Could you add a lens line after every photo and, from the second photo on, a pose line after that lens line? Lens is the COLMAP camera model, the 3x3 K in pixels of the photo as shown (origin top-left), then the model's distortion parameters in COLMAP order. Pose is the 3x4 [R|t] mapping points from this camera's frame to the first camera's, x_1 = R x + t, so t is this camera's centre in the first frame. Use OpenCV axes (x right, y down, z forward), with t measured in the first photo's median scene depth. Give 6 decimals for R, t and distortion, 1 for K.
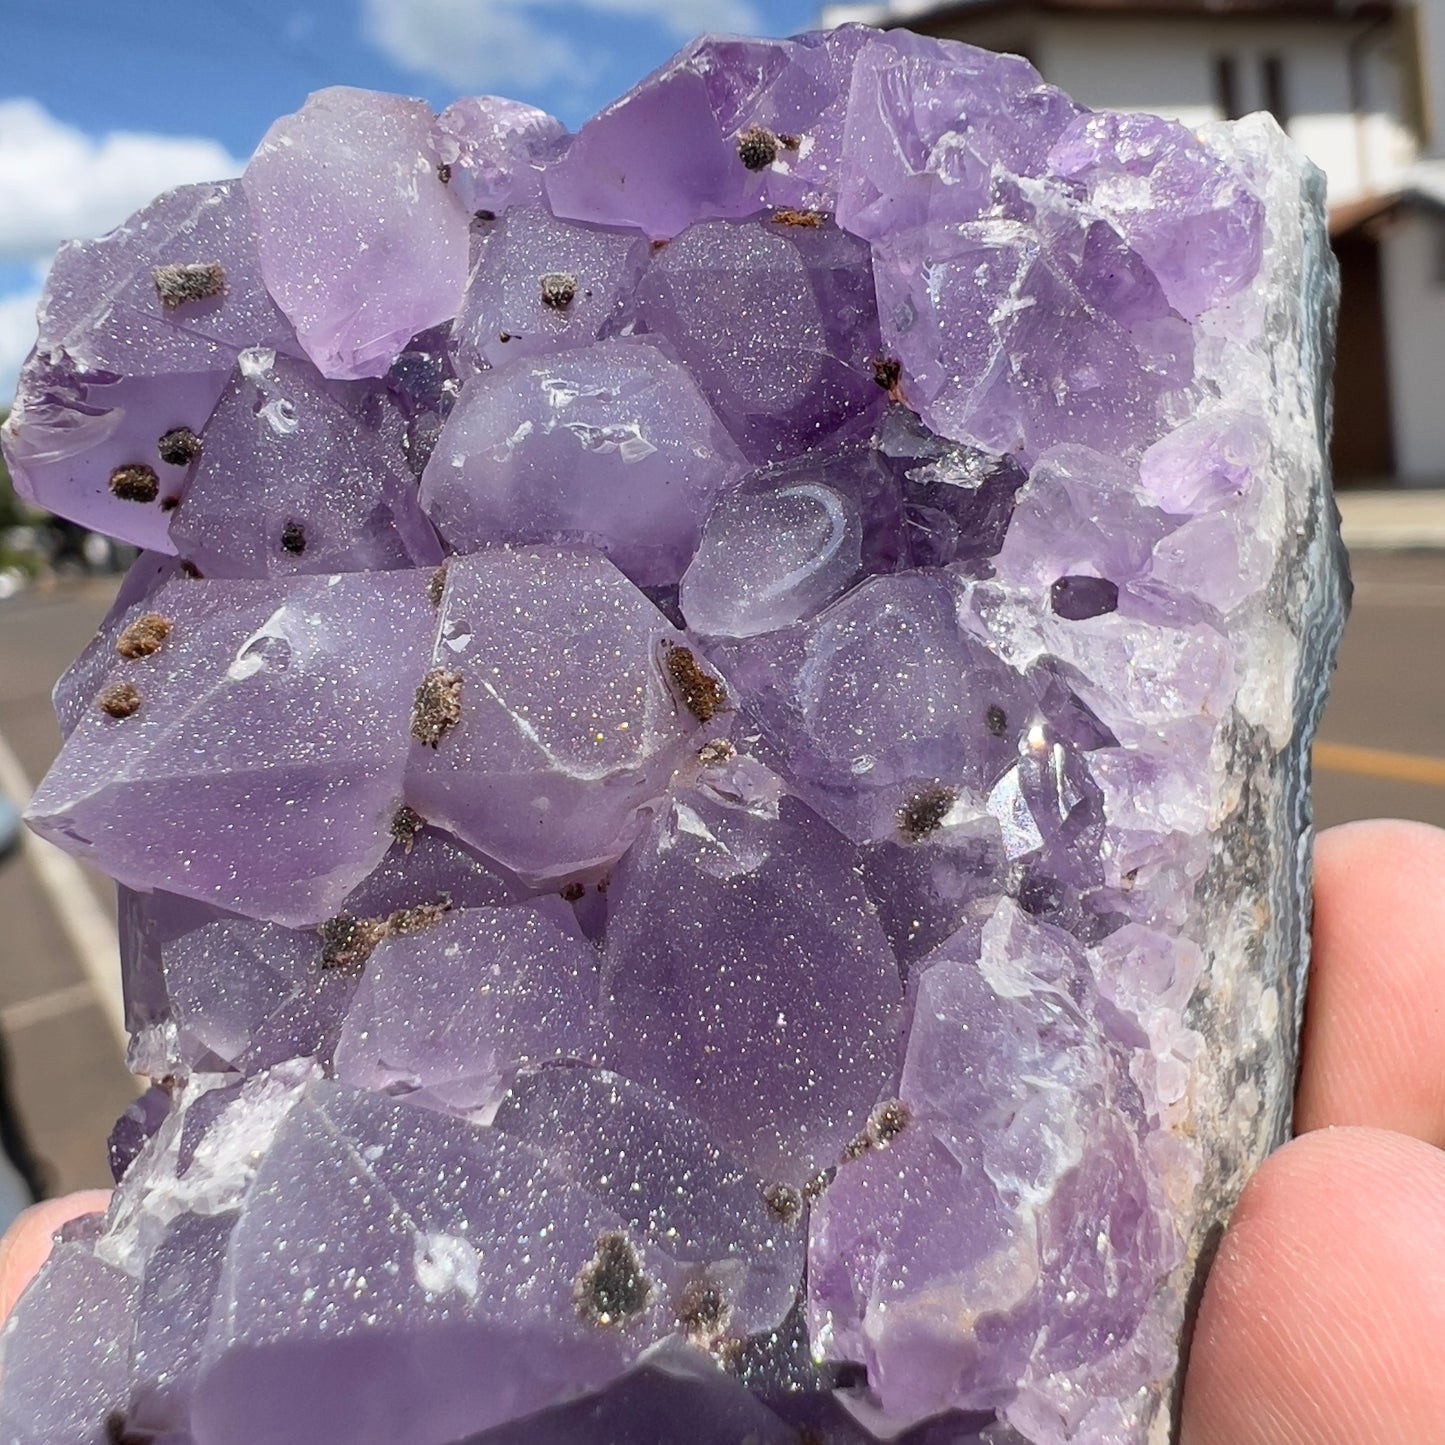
lens RADIAL K [[1497.4, 0, 715.7], [0, 1497.4, 728.0], [0, 0, 1]] dist [0.013937, -0.046612]
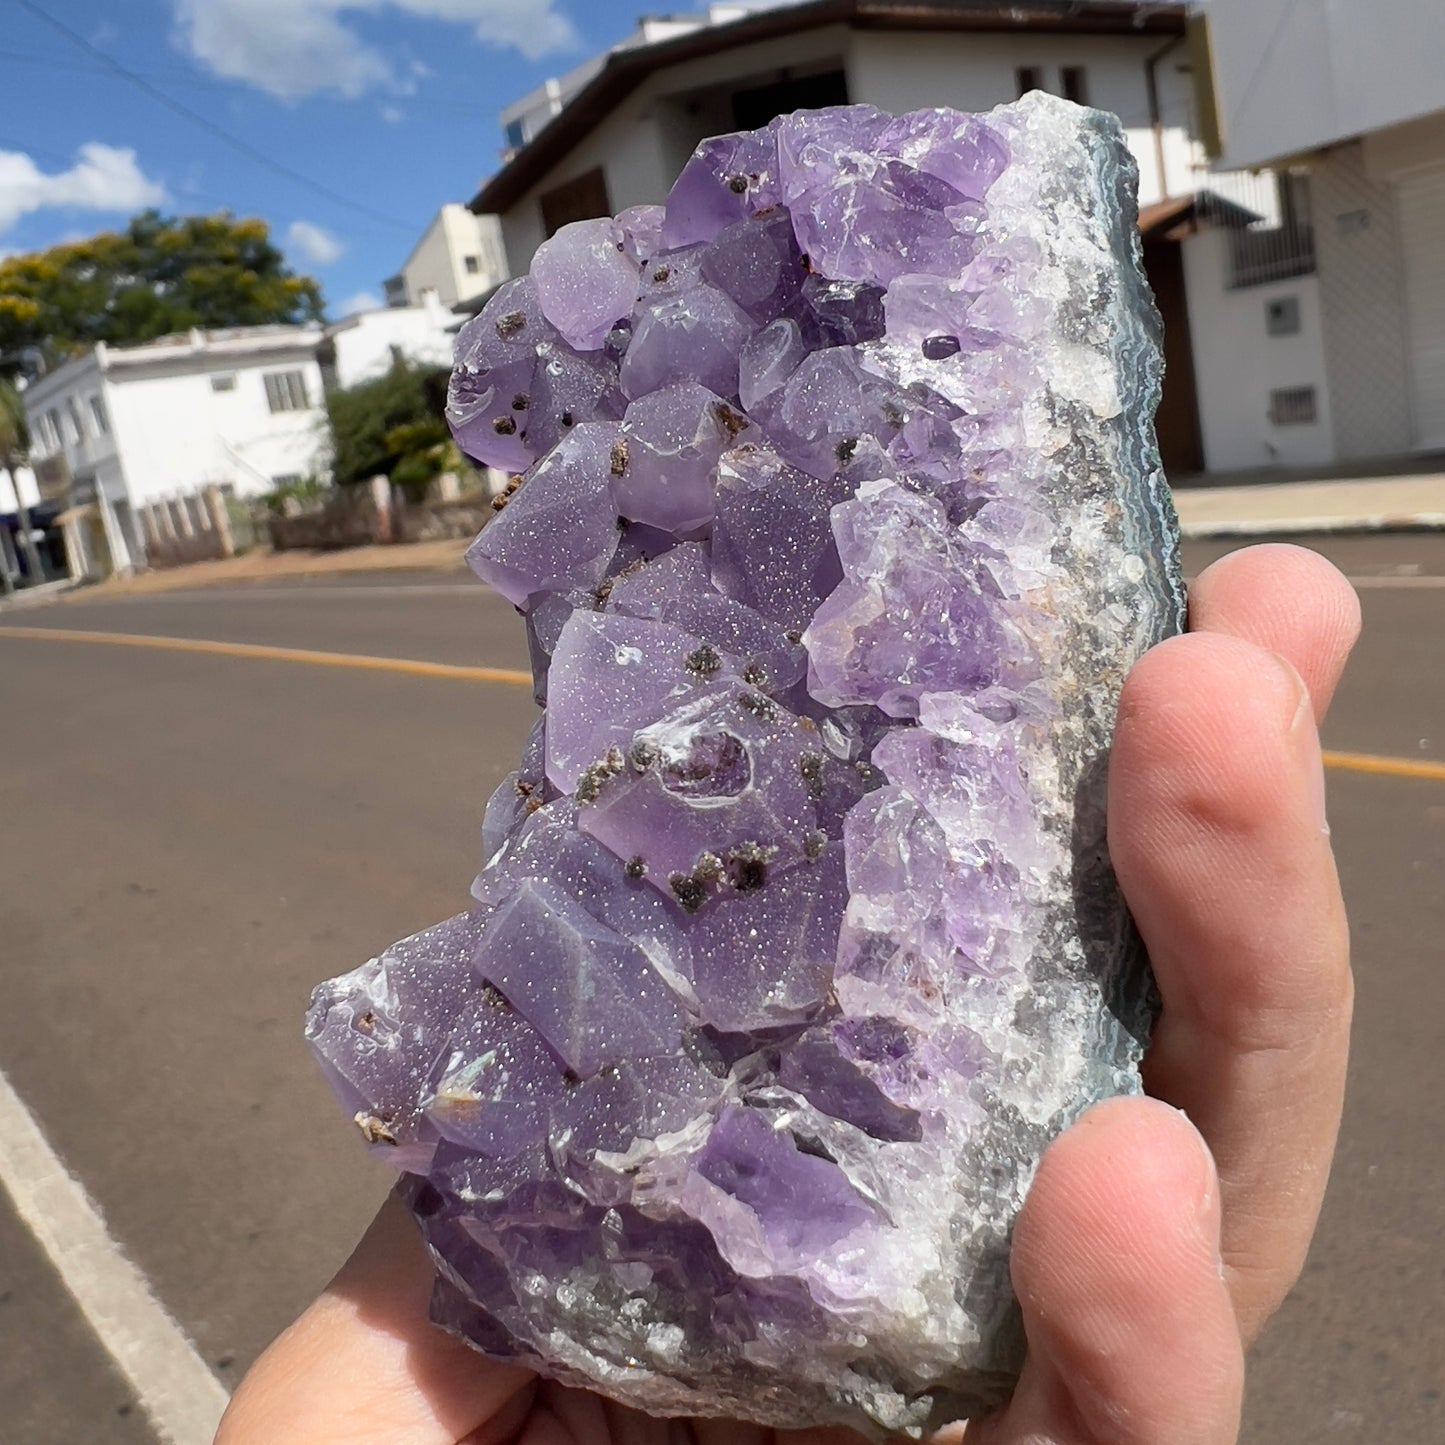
lens RADIAL K [[1497.4, 0, 715.7], [0, 1497.4, 728.0], [0, 0, 1]] dist [0.013937, -0.046612]
pose [[0.921566, -0.184554, -0.341550, 0.579869], [0.127701, 0.974927, -0.182234, 0.742533], [0.366618, 0.124324, 0.922027, -0.859729]]
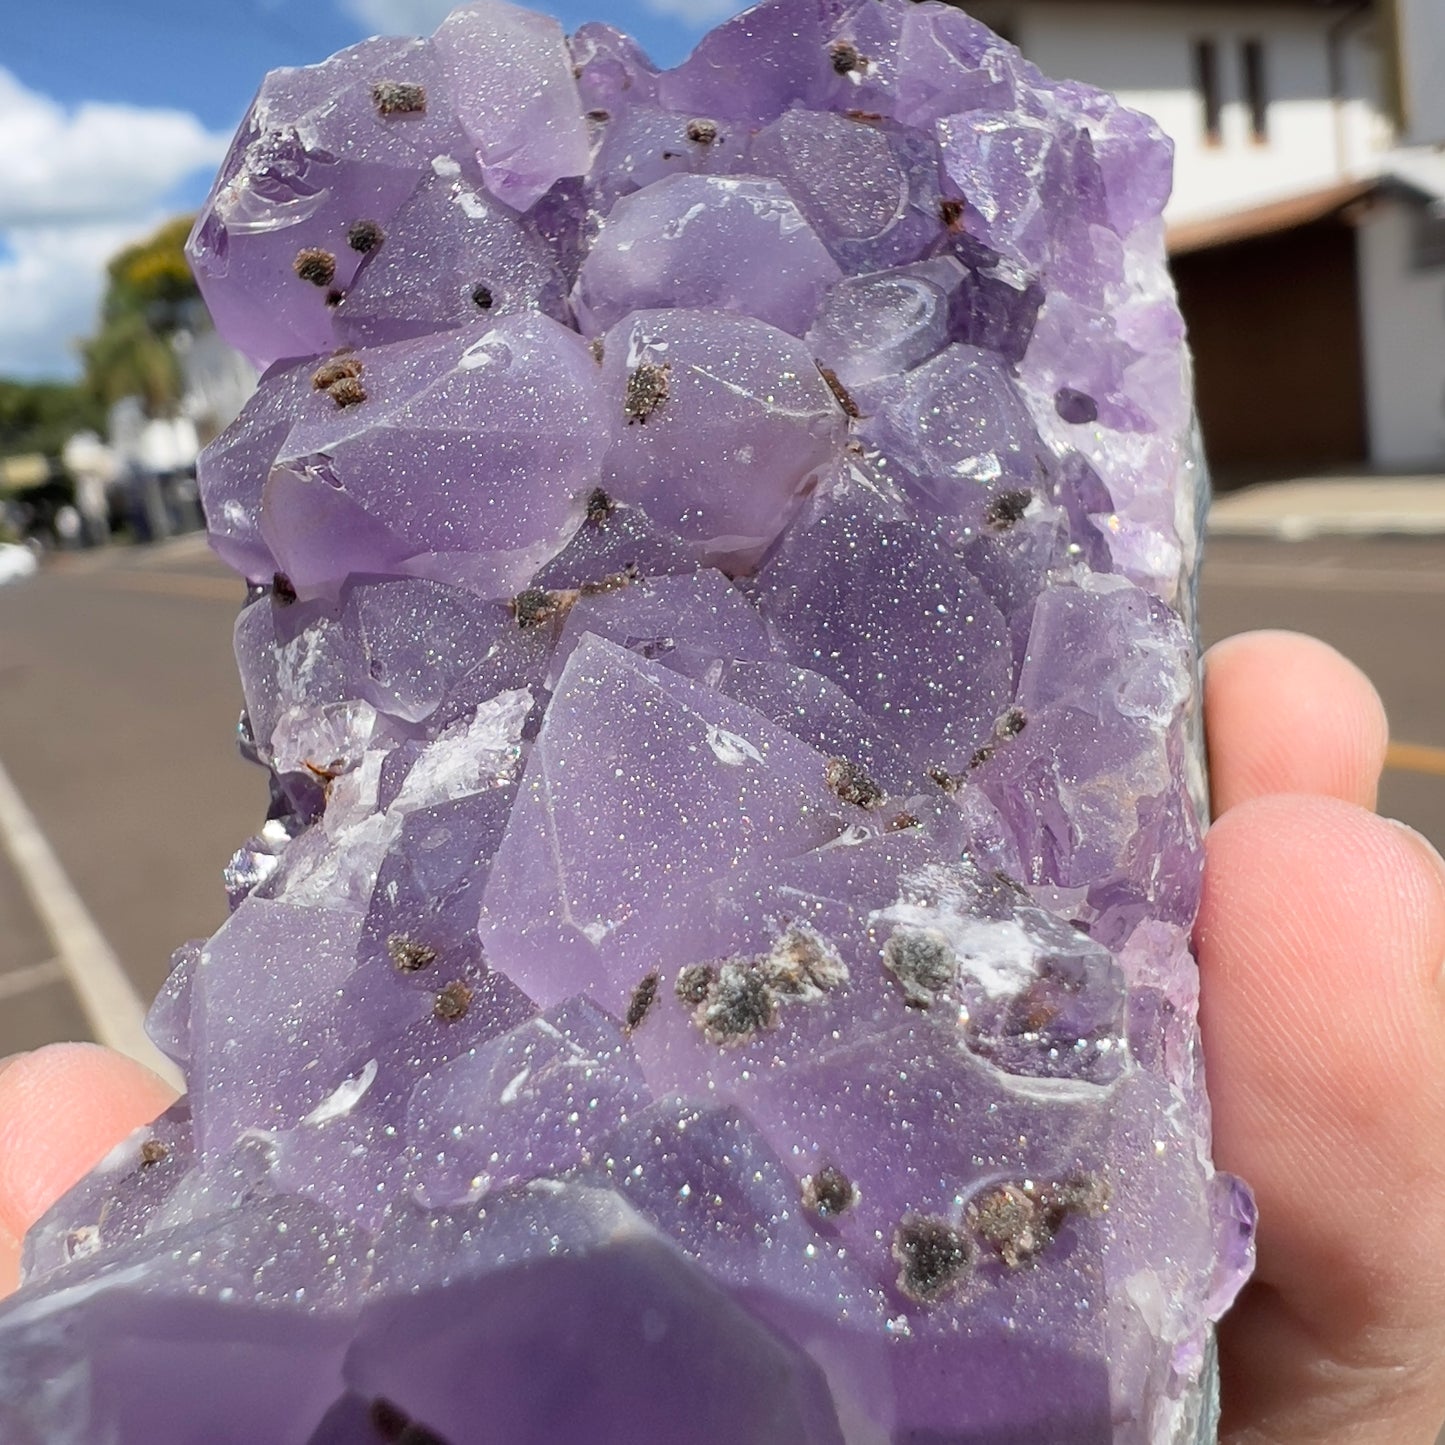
lens RADIAL K [[1497.4, 0, 715.7], [0, 1497.4, 728.0], [0, 0, 1]] dist [0.013937, -0.046612]
pose [[0.967302, 0.029758, 0.251877, -0.409323], [0.028847, 0.973740, -0.225828, 0.506114], [-0.251983, 0.225710, 0.941042, -0.102841]]
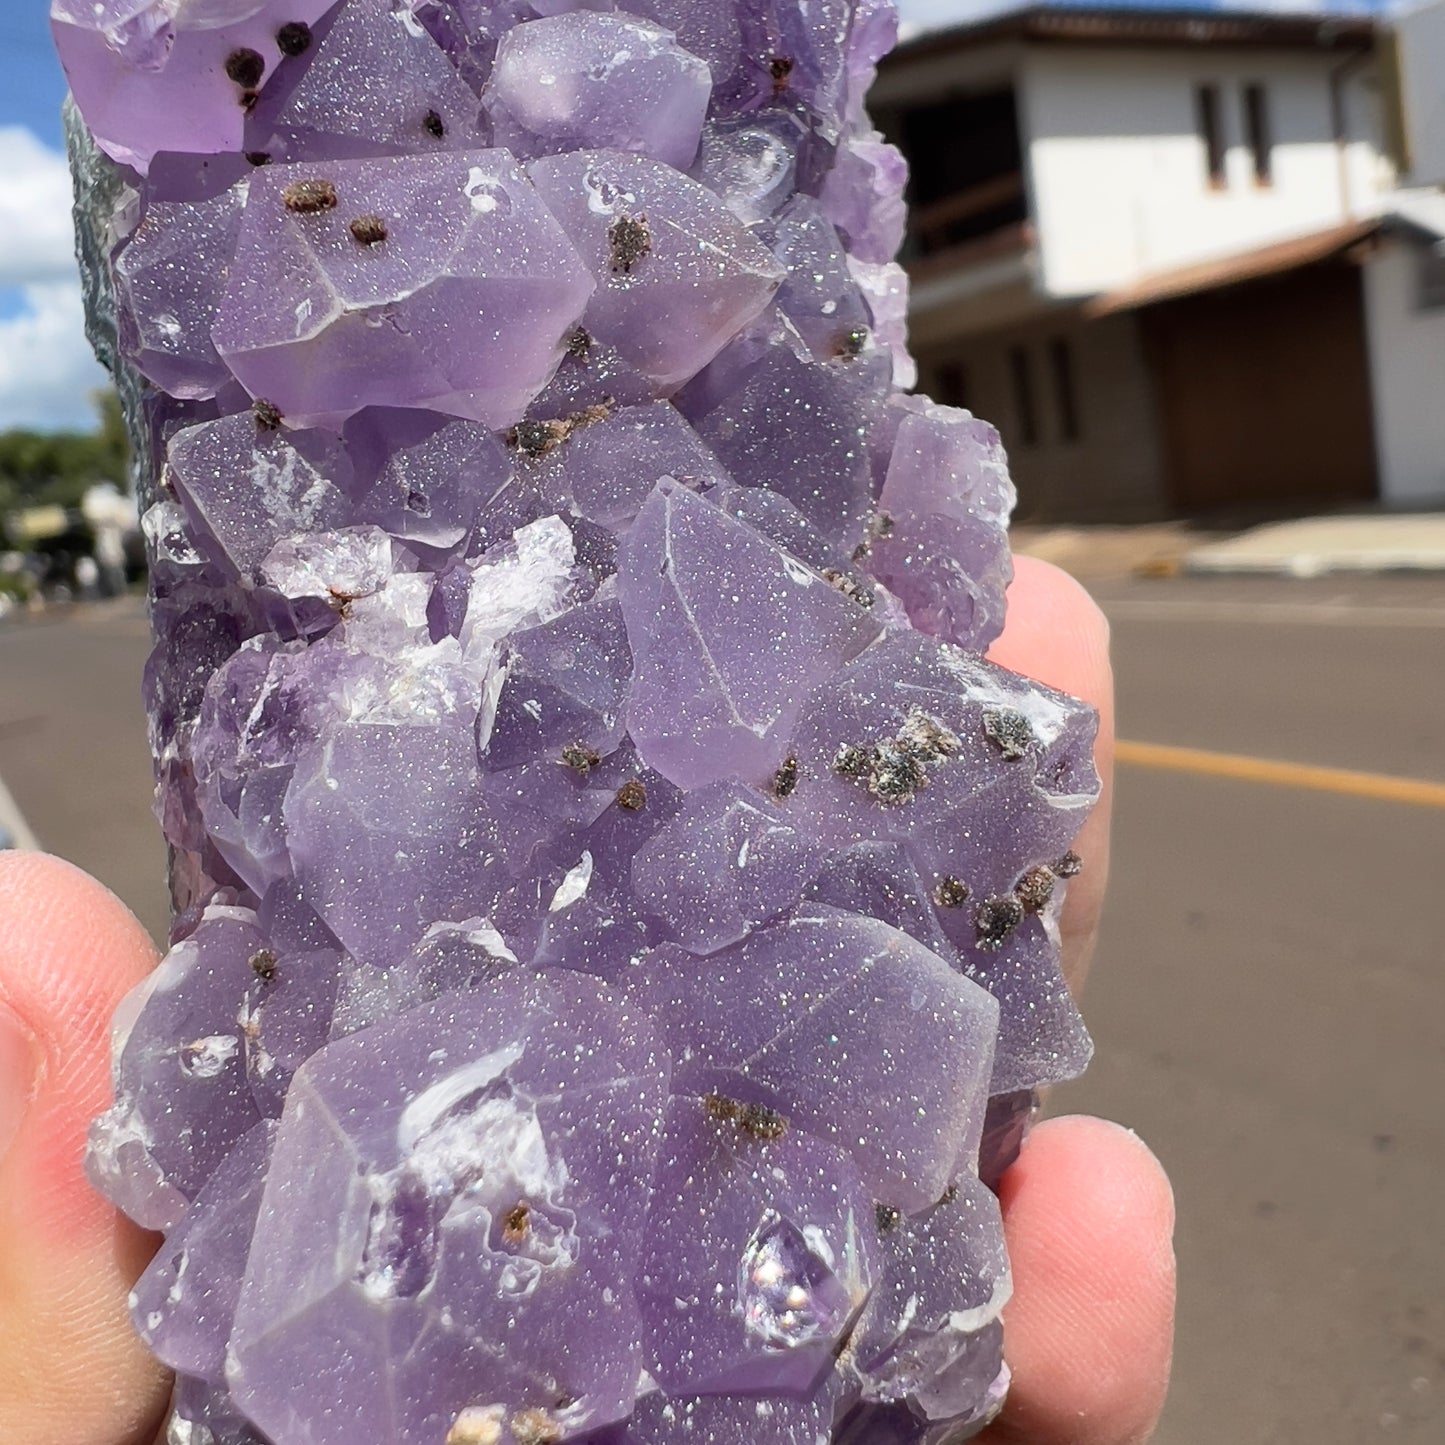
lens RADIAL K [[1497.4, 0, 715.7], [0, 1497.4, 728.0], [0, 0, 1]] dist [0.013937, -0.046612]
pose [[0.707054, -0.125585, 0.695919, -1.085506], [0.140974, 0.989383, 0.035314, 0.371723], [-0.692965, 0.073137, 0.717252, -0.013275]]
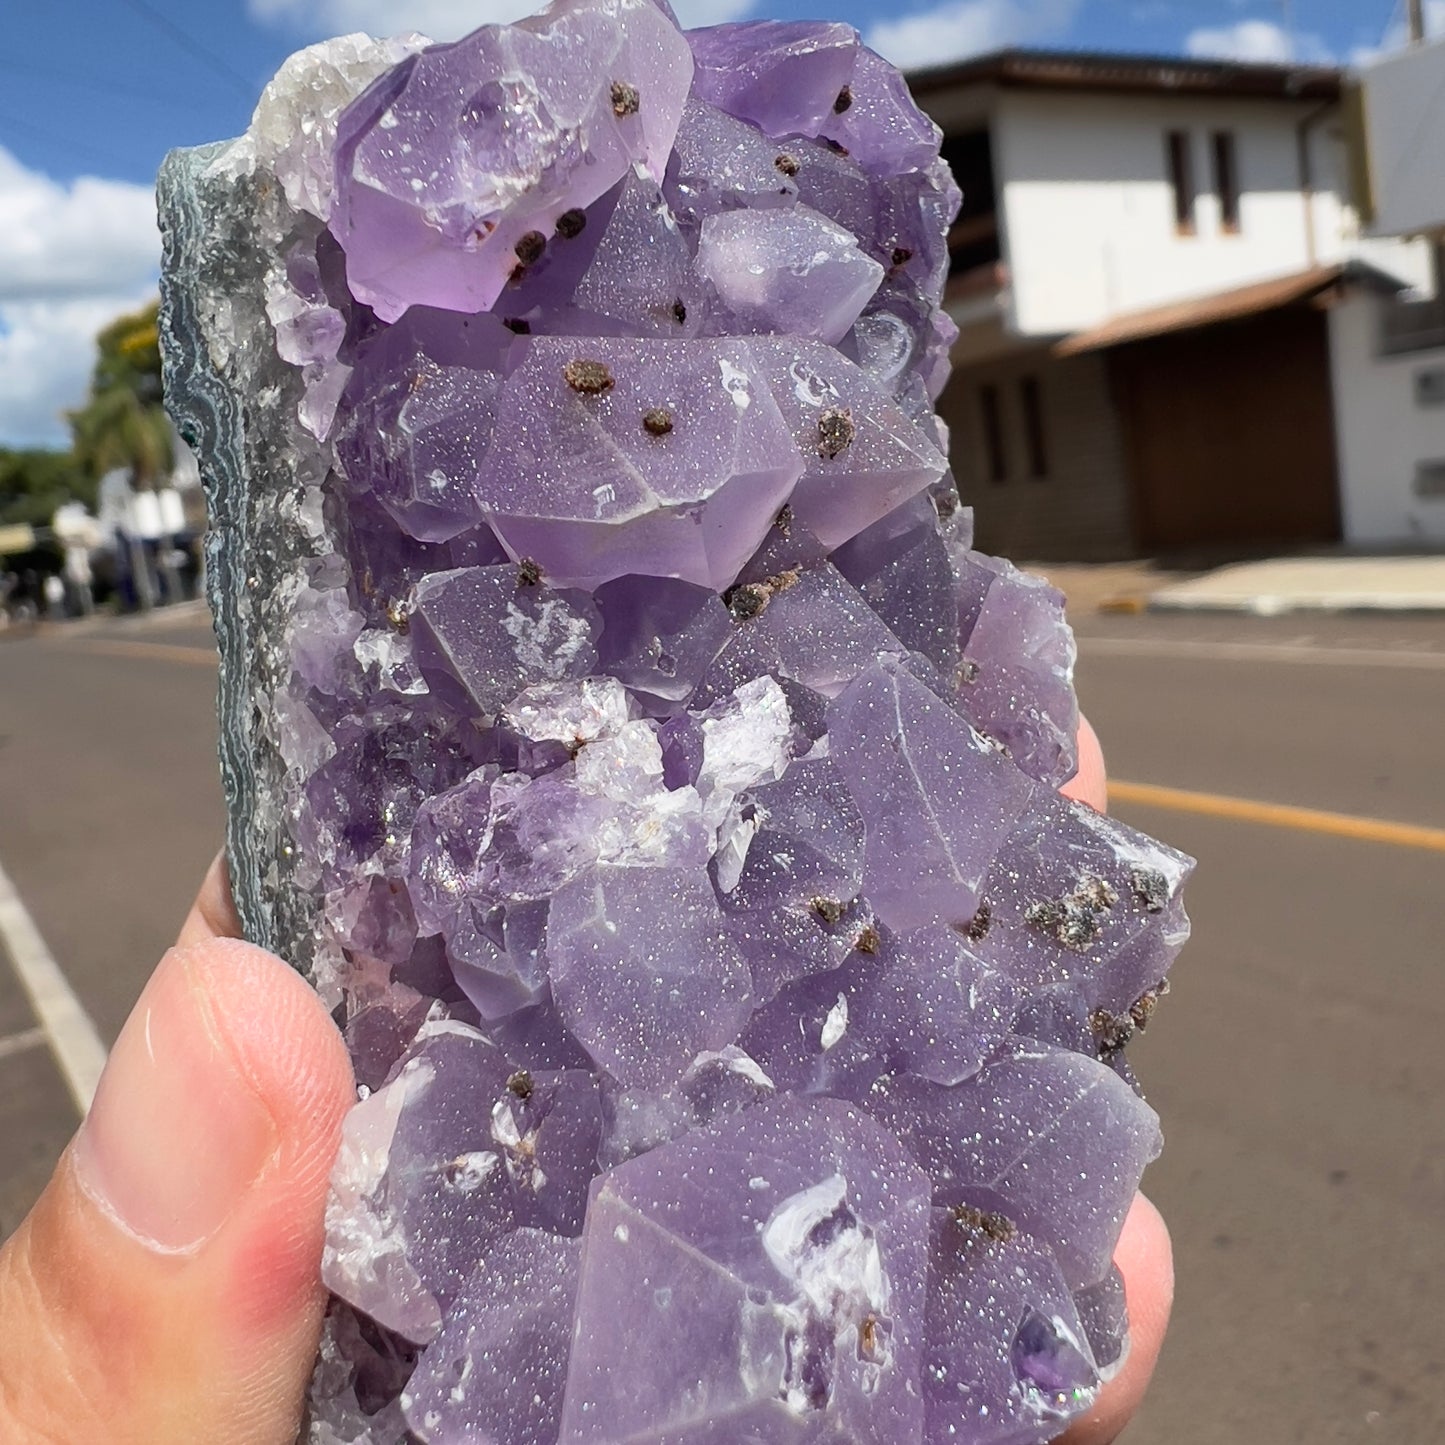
lens RADIAL K [[1497.4, 0, 715.7], [0, 1497.4, 728.0], [0, 0, 1]] dist [0.013937, -0.046612]
pose [[0.519922, -0.115799, 0.846328, -1.515135], [0.075560, 0.993120, 0.089465, 0.134901], [-0.850865, 0.017434, 0.525095, 0.279050]]
